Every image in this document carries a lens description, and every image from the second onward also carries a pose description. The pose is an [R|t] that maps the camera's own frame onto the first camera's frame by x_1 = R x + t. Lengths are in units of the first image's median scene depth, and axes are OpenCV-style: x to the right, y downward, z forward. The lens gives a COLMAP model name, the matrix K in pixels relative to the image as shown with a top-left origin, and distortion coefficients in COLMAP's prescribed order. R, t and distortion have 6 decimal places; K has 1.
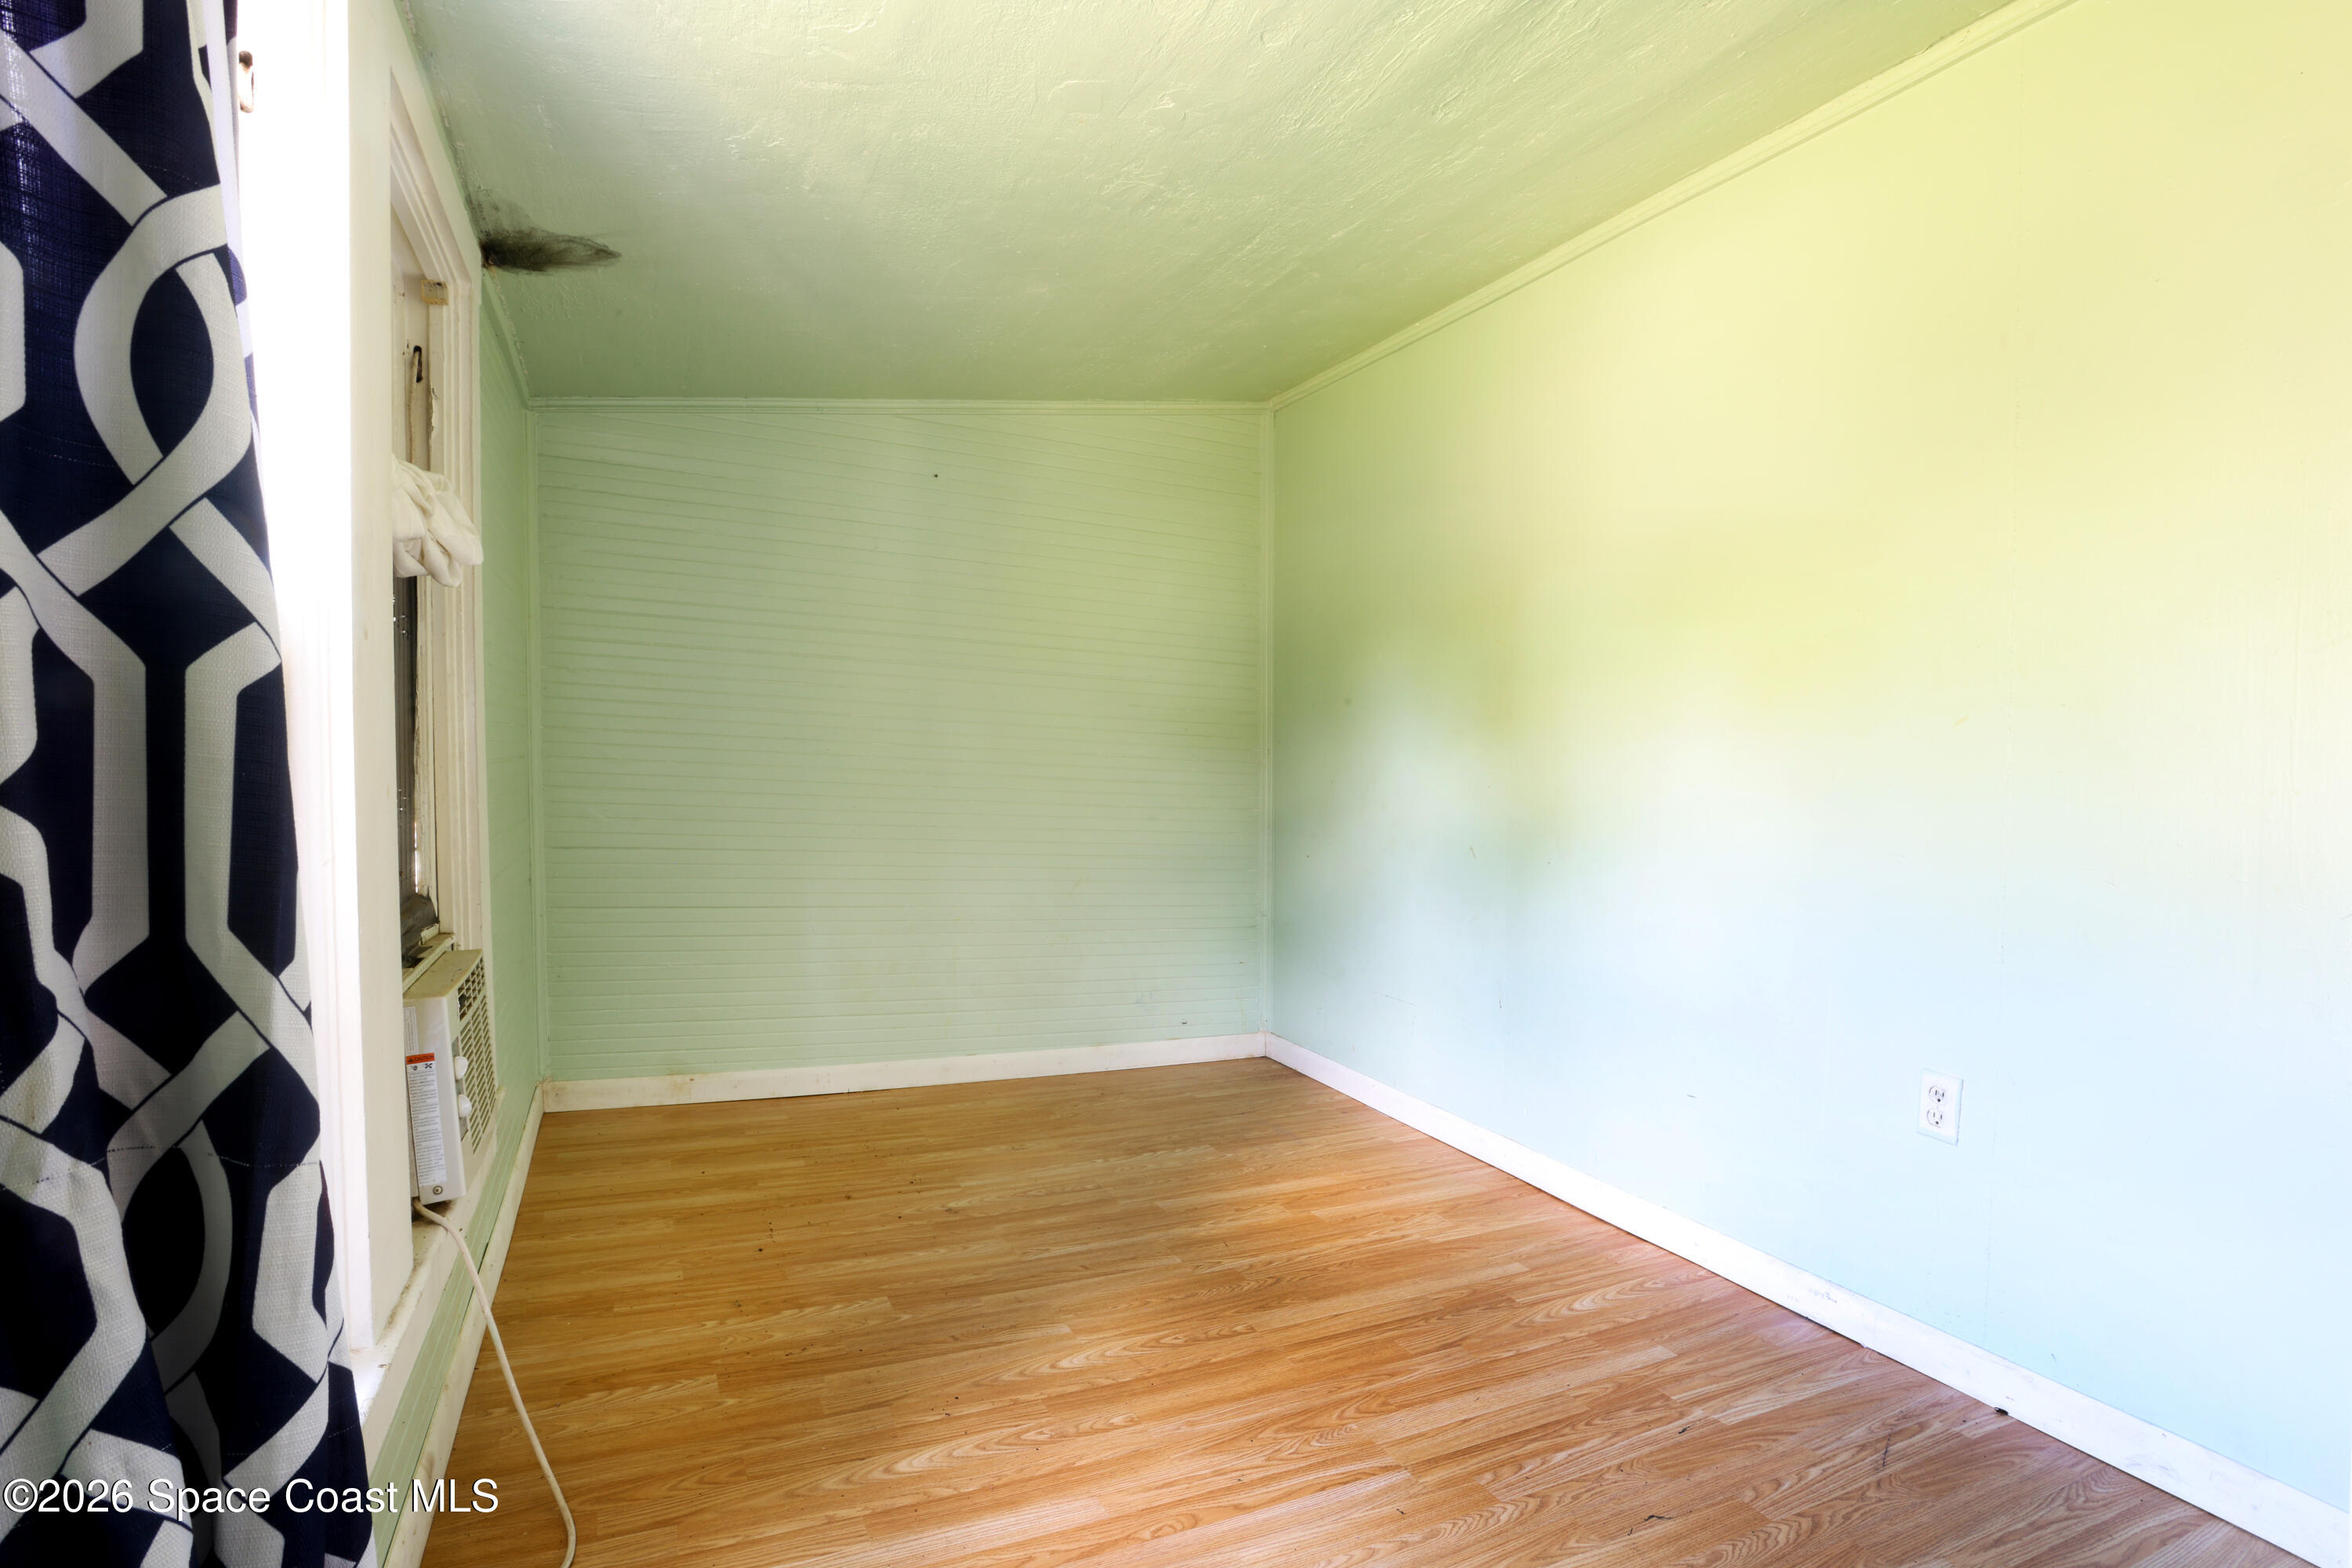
lens RADIAL K [[1184.5, 0, 1170.0], [0, 1184.5, 796.6], [0, 0, 1]] dist [-0.084670, 0.046252]
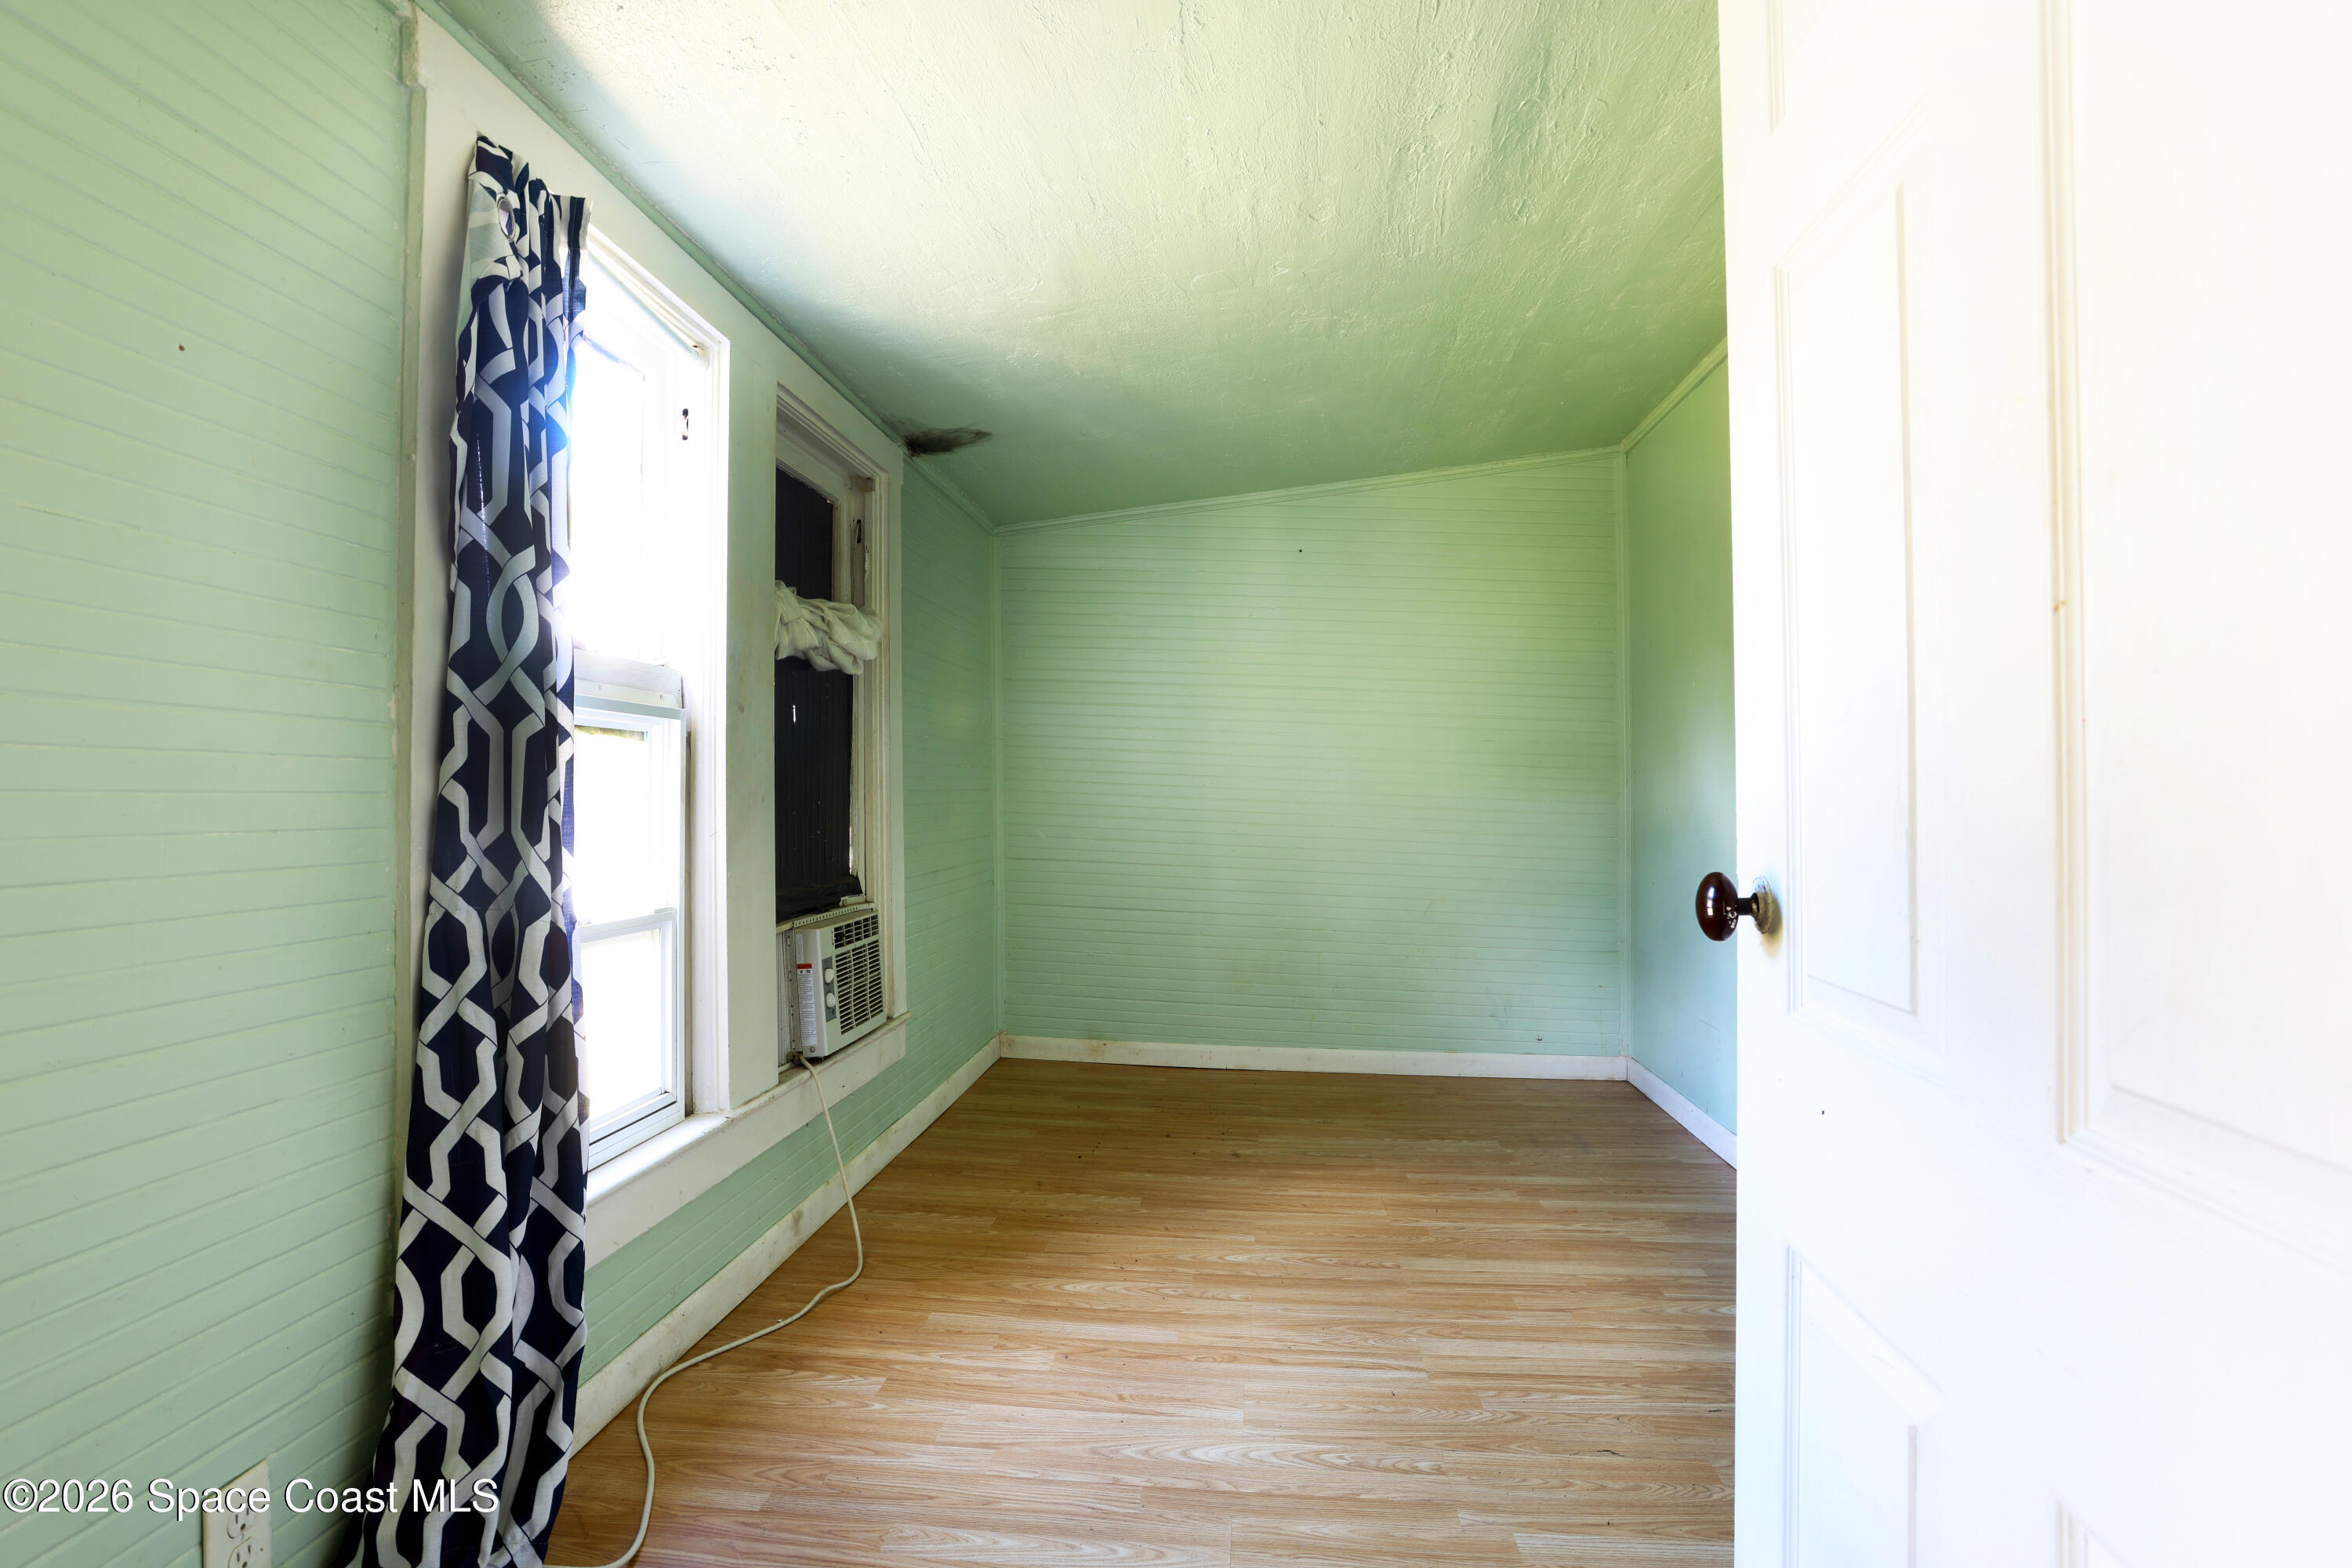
lens RADIAL K [[1184.5, 0, 1170.0], [0, 1184.5, 796.6], [0, 0, 1]] dist [-0.084670, 0.046252]
pose [[0.871526, -0.008436, -0.490276, 0.487295], [-0.010847, 0.999276, -0.036476, 0.033602], [0.490229, 0.037108, 0.870804, -0.161535]]
